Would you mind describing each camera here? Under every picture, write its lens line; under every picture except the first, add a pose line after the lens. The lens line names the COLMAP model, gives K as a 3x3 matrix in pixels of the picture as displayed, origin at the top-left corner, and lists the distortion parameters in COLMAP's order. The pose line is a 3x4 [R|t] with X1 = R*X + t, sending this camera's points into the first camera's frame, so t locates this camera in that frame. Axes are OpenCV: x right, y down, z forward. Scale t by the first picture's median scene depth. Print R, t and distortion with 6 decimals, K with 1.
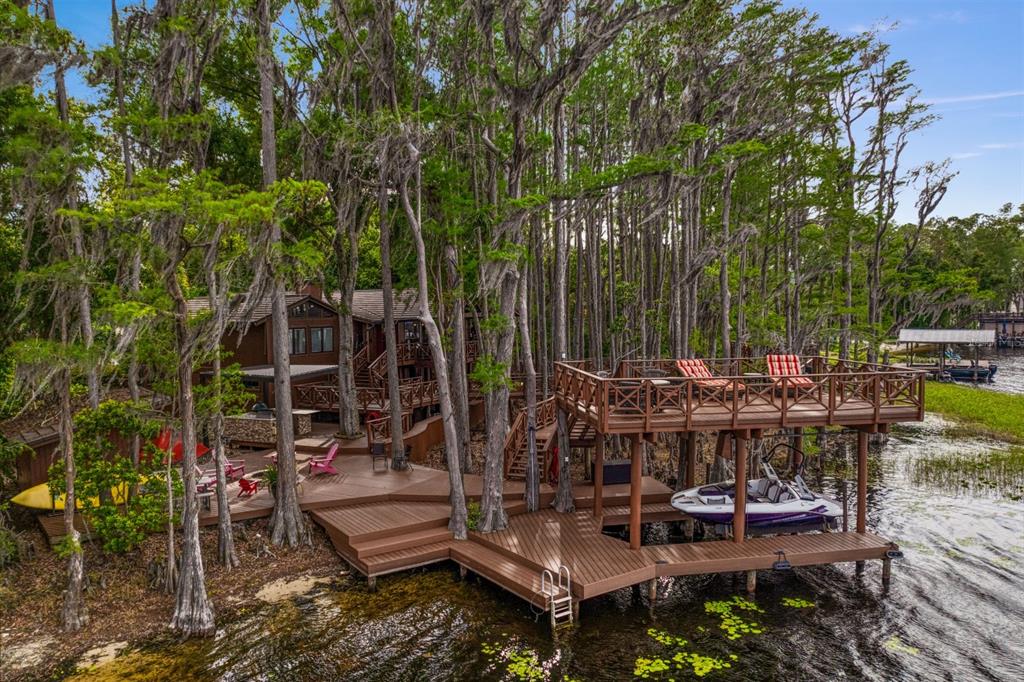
lens RADIAL K [[723.6, 0, 512.0], [0, 723.6, 341.0], [0, 0, 1]] dist [0.000049, -0.001139]
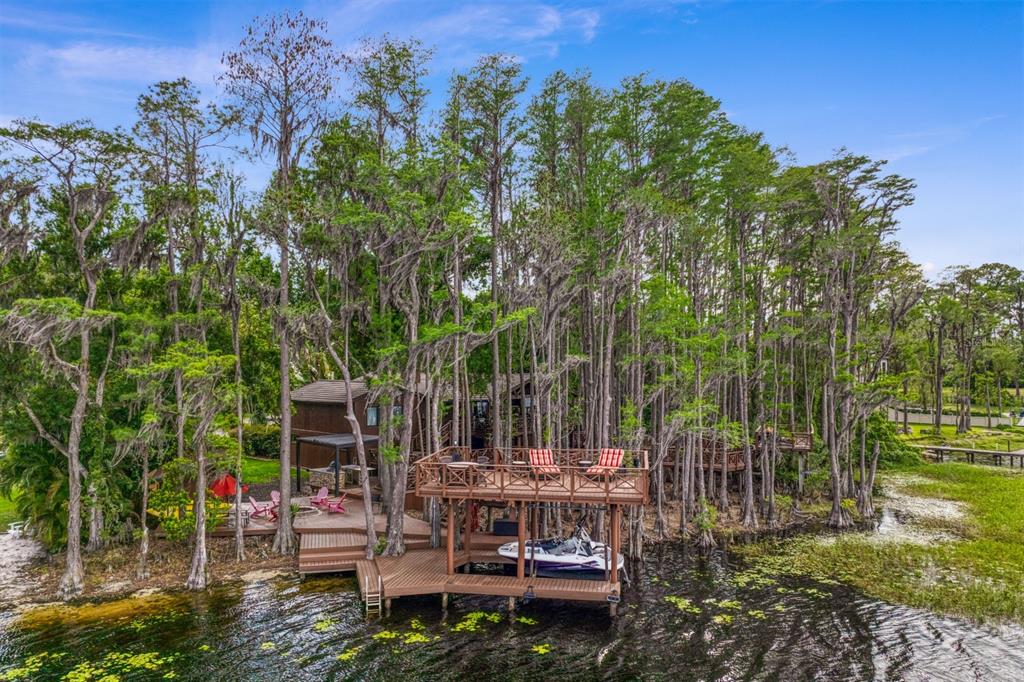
lens RADIAL K [[723.6, 0, 512.0], [0, 723.6, 341.0], [0, 0, 1]] dist [0.000049, -0.001139]
pose [[0.940789, -0.000506, -0.338993, 0.758238], [-0.025291, 0.997107, -0.071678, -0.093485], [0.338048, 0.076008, 0.938054, -0.405221]]
